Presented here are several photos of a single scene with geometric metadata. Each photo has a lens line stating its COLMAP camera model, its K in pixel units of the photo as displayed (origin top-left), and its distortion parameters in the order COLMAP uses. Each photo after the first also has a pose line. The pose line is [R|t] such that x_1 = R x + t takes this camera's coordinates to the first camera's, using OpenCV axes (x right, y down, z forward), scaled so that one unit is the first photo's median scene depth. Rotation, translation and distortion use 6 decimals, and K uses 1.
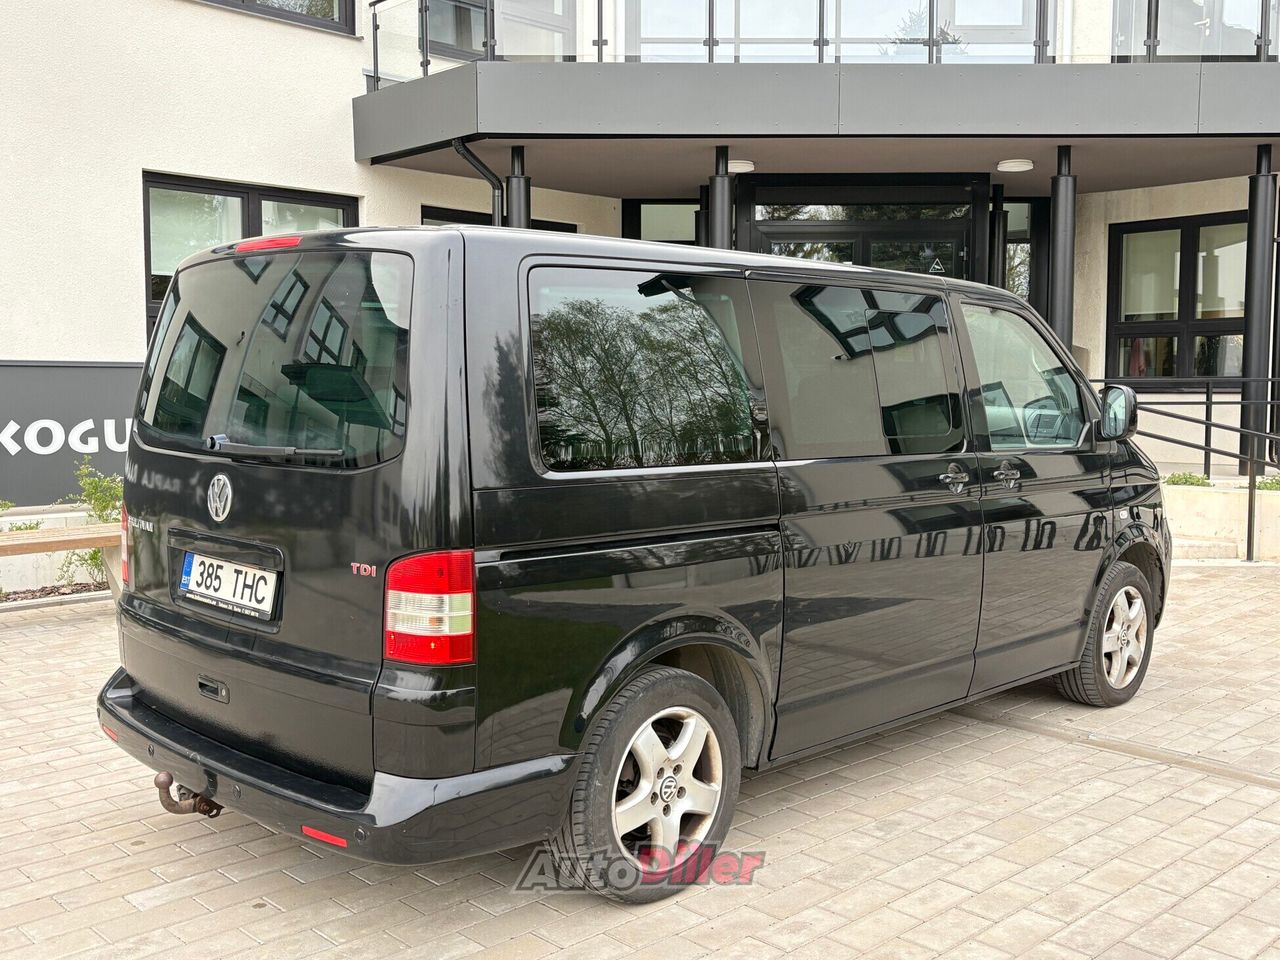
lens RADIAL K [[1282.7, 0, 646.7], [0, 1282.7, 472.5], [0, 0, 1]] dist [0.028032, 0.000000]
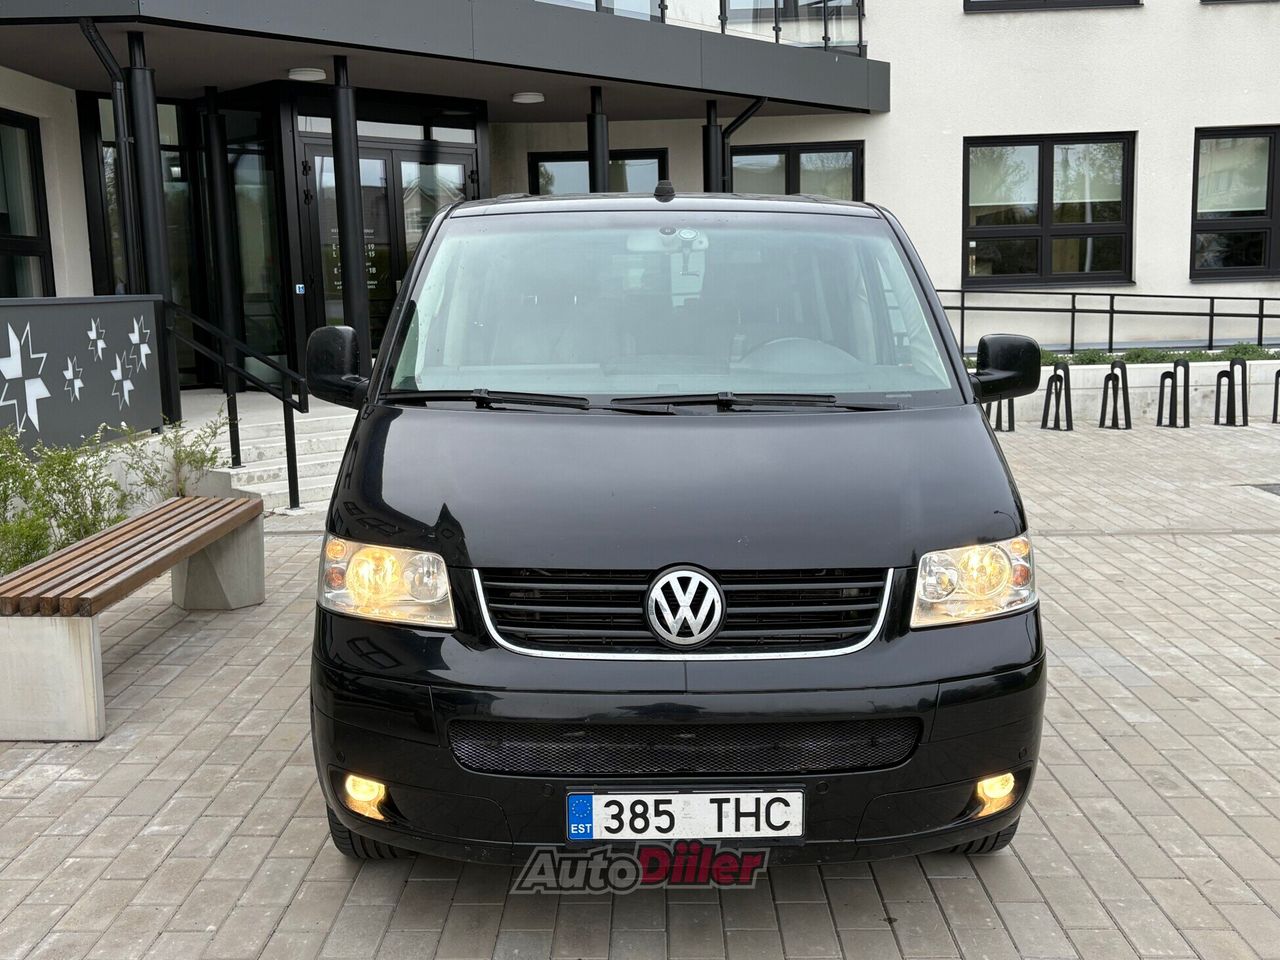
lens RADIAL K [[1333.2, 0, 652.5], [0, 1333.2, 474.4], [0, 0, 1]] dist [0.019743, 0.000000]
pose [[0.699610, -0.121478, 0.704123, -1.406928], [0.075364, 0.992491, 0.096347, -0.063950], [-0.710540, -0.014340, 0.703511, 0.360095]]
